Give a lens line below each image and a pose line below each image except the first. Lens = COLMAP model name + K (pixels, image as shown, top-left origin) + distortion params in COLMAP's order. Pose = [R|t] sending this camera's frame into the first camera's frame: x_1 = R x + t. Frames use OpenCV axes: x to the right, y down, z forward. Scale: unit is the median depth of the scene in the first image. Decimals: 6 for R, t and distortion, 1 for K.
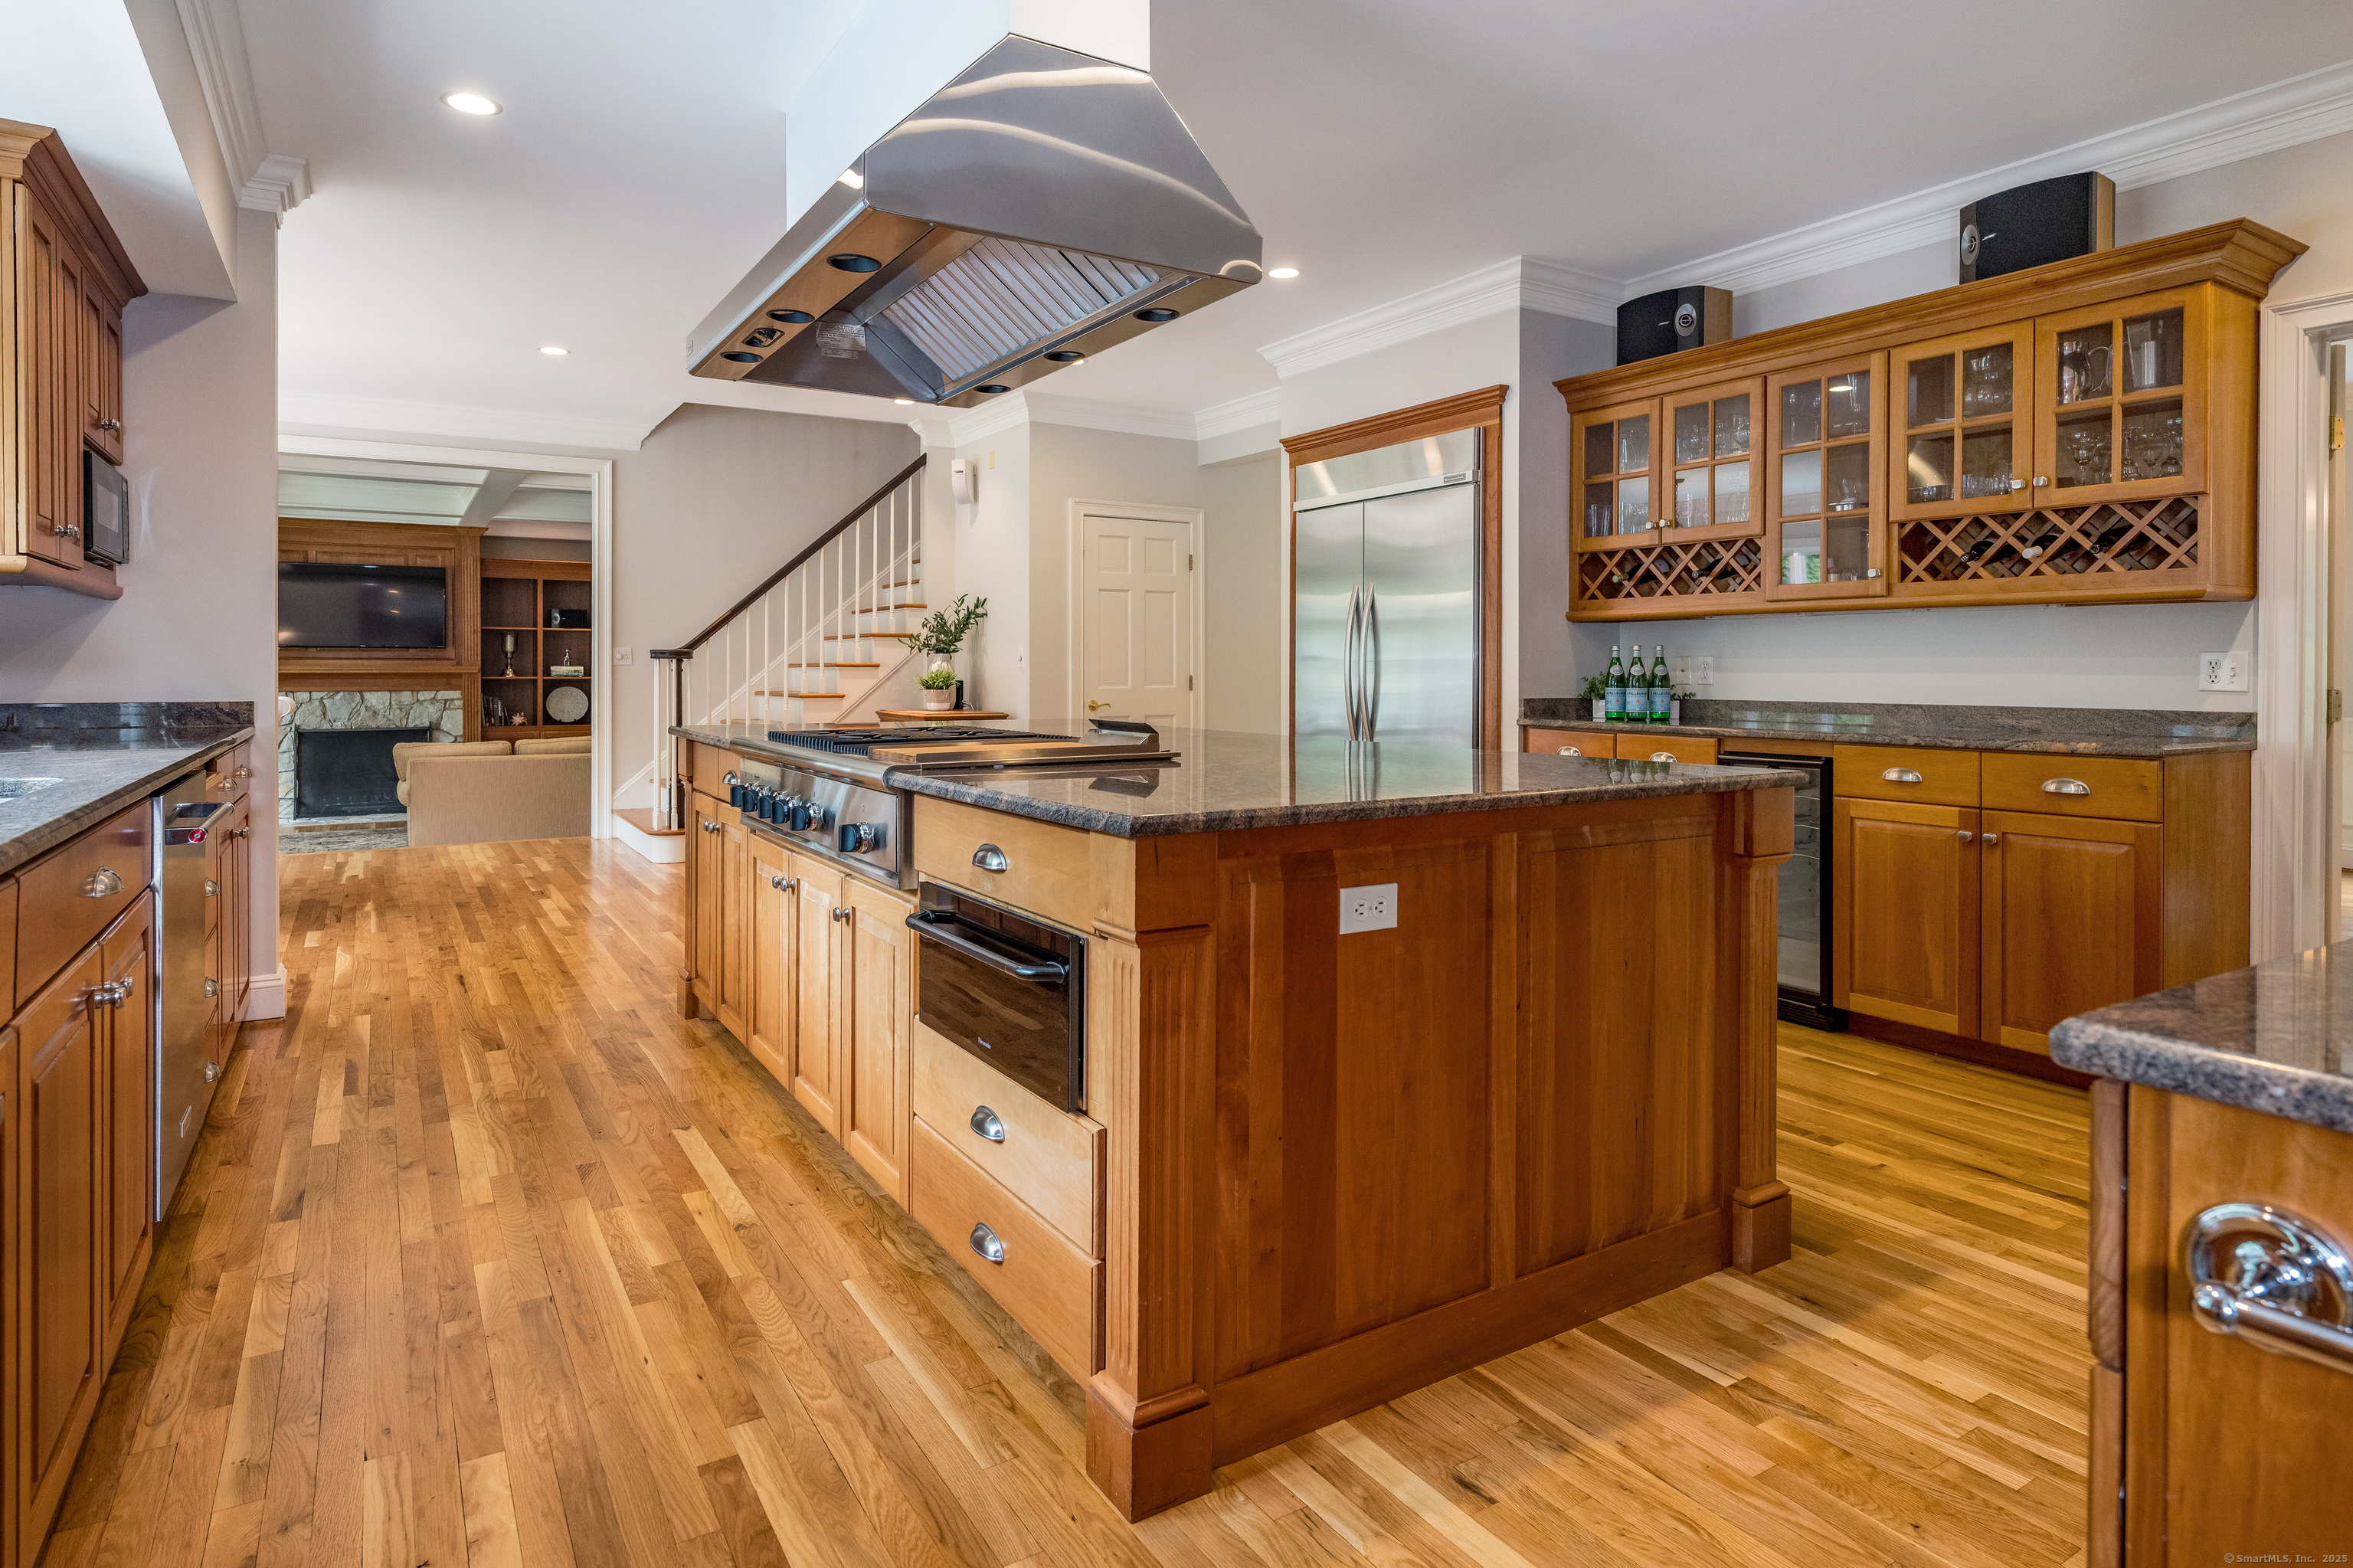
lens RADIAL K [[1280.6, 0, 1159.6], [0, 1280.6, 680.7], [0, 0, 1]] dist [-0.000428, -0.000508]
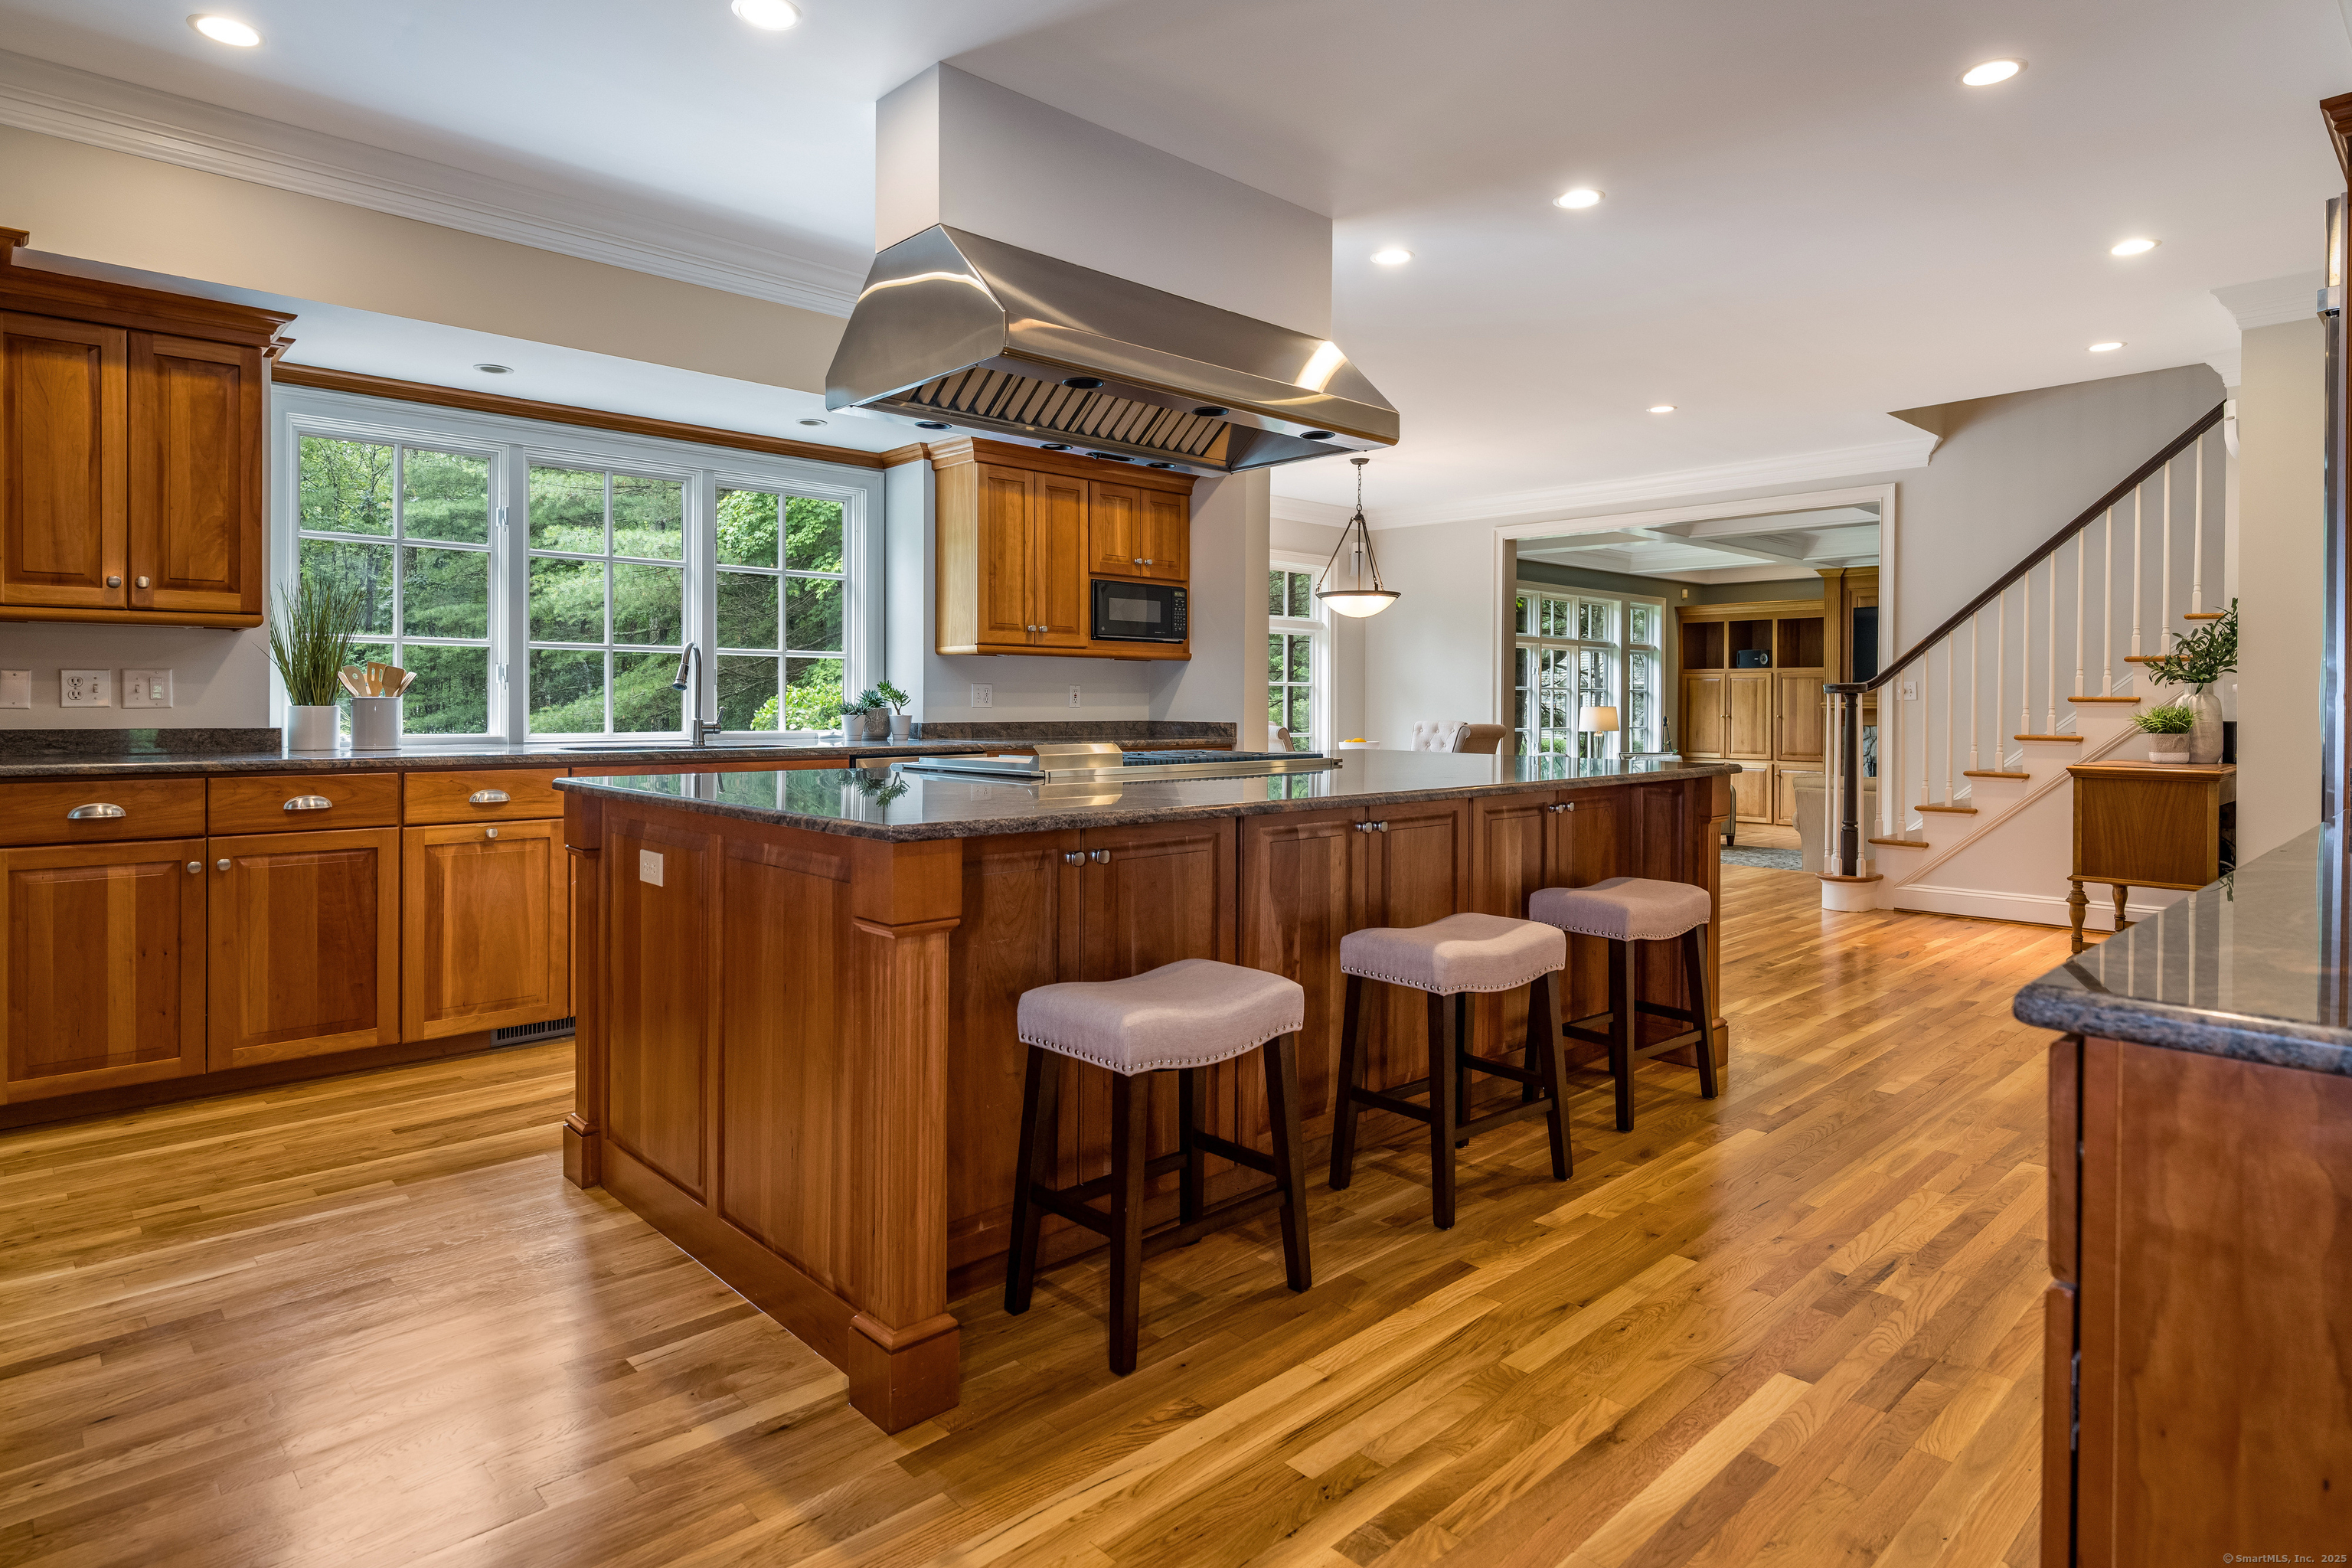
lens RADIAL K [[1280.0, 0, 1176.5], [0, 1280.0, 715.3], [0, 0, 1]] dist [-0.000428, -0.000508]
pose [[0.202273, 0.004507, -0.979319, 1.394350], [-0.010228, 0.999945, 0.002490, 0.002349], [0.979276, 0.009513, 0.202308, 1.080828]]
